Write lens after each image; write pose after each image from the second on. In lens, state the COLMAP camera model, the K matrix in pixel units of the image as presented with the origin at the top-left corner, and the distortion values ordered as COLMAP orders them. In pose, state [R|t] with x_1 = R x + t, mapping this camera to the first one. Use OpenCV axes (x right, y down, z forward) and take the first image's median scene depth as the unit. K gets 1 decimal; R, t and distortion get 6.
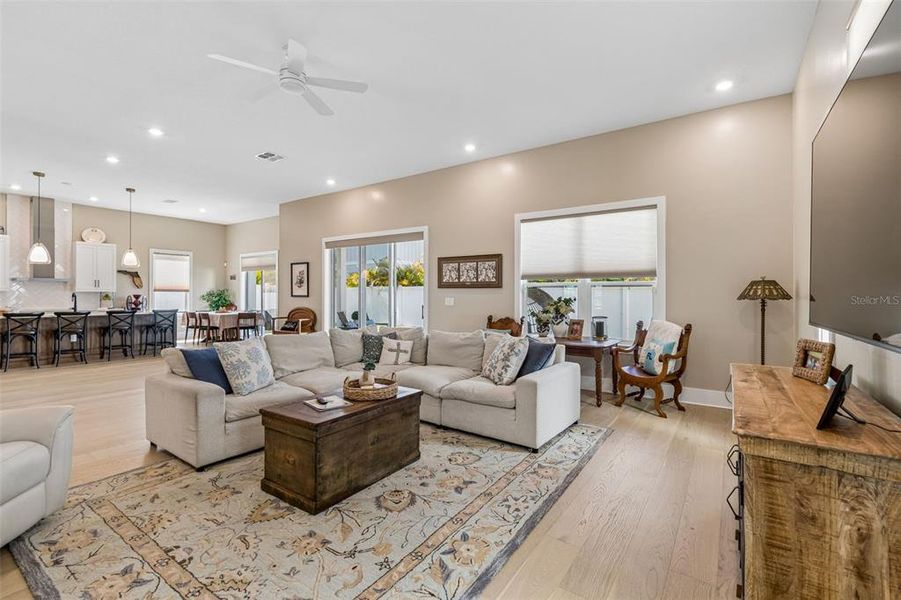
lens RADIAL K [[407.0, 0, 445.0], [0, 407.0, 294.0], [0, 0, 1]] dist [0.005143, -0.001036]
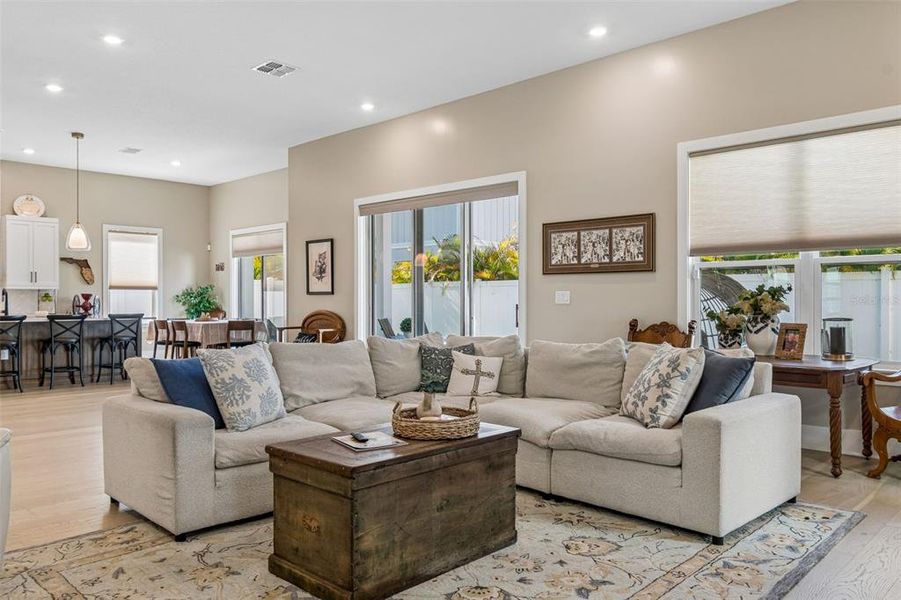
lens RADIAL K [[678.6, 0, 441.0], [0, 678.6, 301.9], [0, 0, 1]] dist [-0.000552, 0.001003]
pose [[0.986741, -0.004153, -0.162250, -0.003516], [0.004928, 0.999978, 0.004374, 0.021328], [0.162228, -0.005116, 0.986740, -0.002871]]
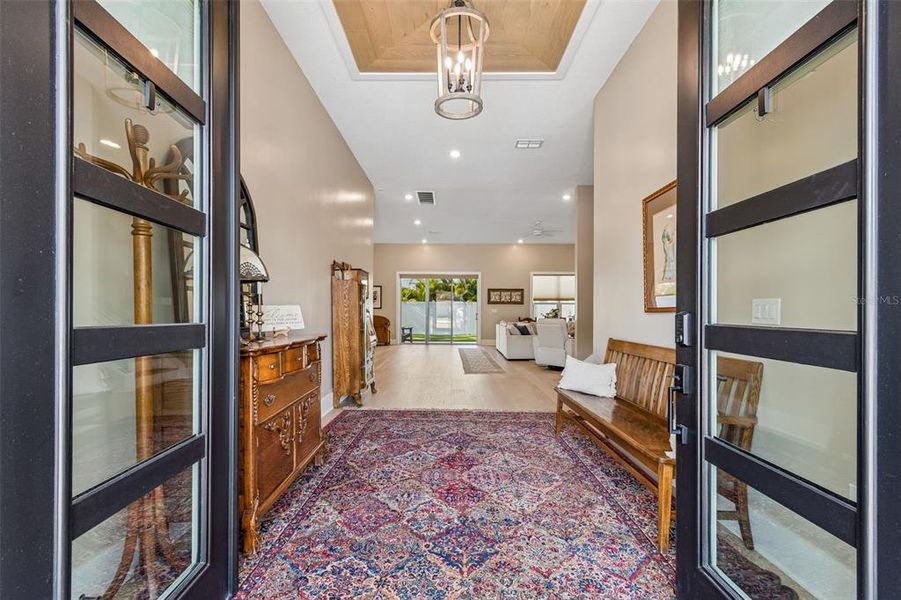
lens RADIAL K [[407.0, 0, 449.9], [0, 407.0, 312.7], [0, 0, 1]] dist [0.005143, -0.001036]
pose [[0.815133, -0.003992, 0.579259, -1.399061], [-0.002223, 0.999947, 0.010019, 0.008736], [-0.579269, -0.009454, 0.815082, -0.537627]]
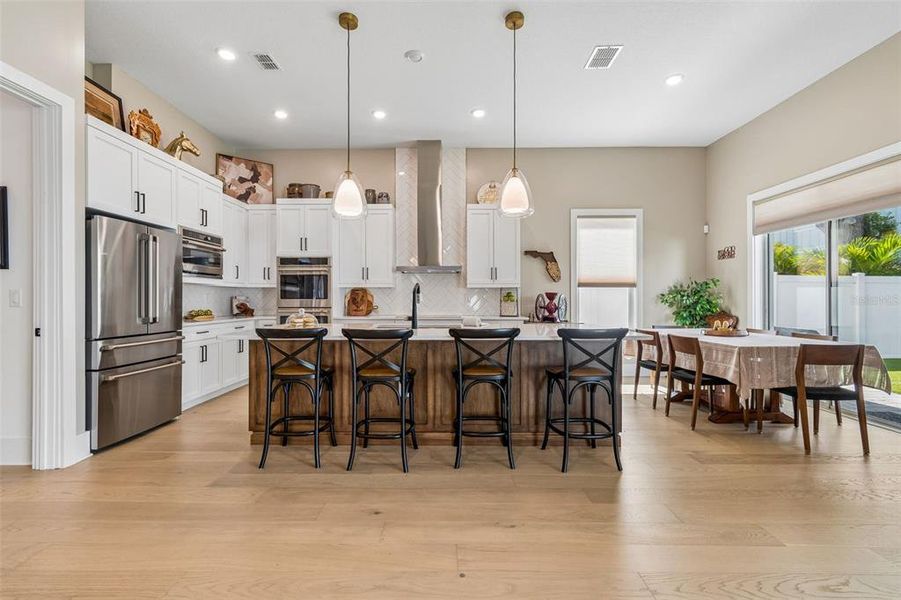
lens RADIAL K [[407.0, 0, 451.2], [0, 407.0, 299.8], [0, 0, 1]] dist [0.005143, -0.001036]
pose [[0.580545, -0.005142, -0.814212, -0.628511], [0.004728, 0.999984, -0.002944, 0.020521], [0.814215, -0.002140, 0.580560, 0.930775]]
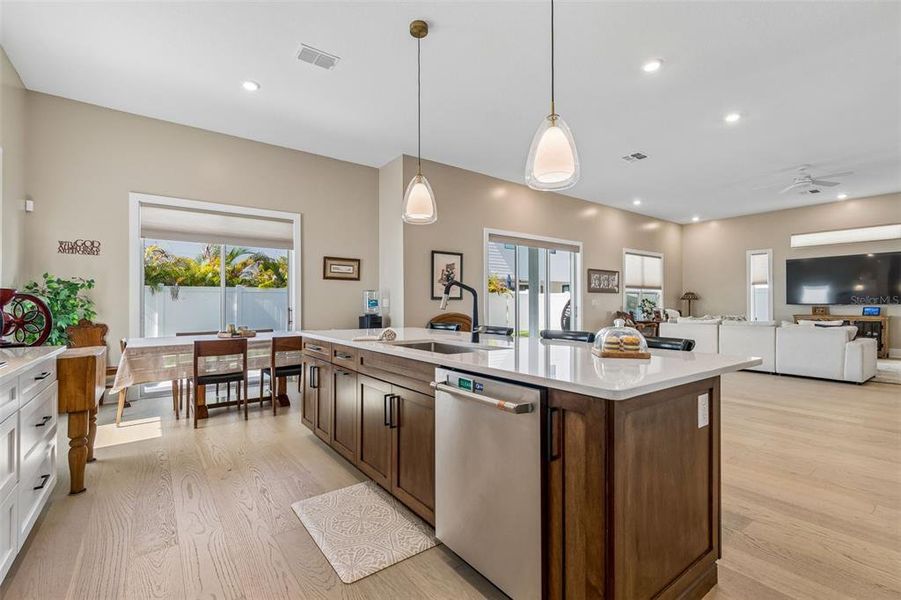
lens RADIAL K [[407.0, 0, 451.0], [0, 407.0, 301.7], [0, 0, 1]] dist [0.005143, -0.001036]
pose [[0.301054, 0.000552, 0.953607, -1.475041], [0.002231, 0.999997, -0.001283, 0.017071], [-0.953604, 0.002514, 0.301052, 1.096893]]
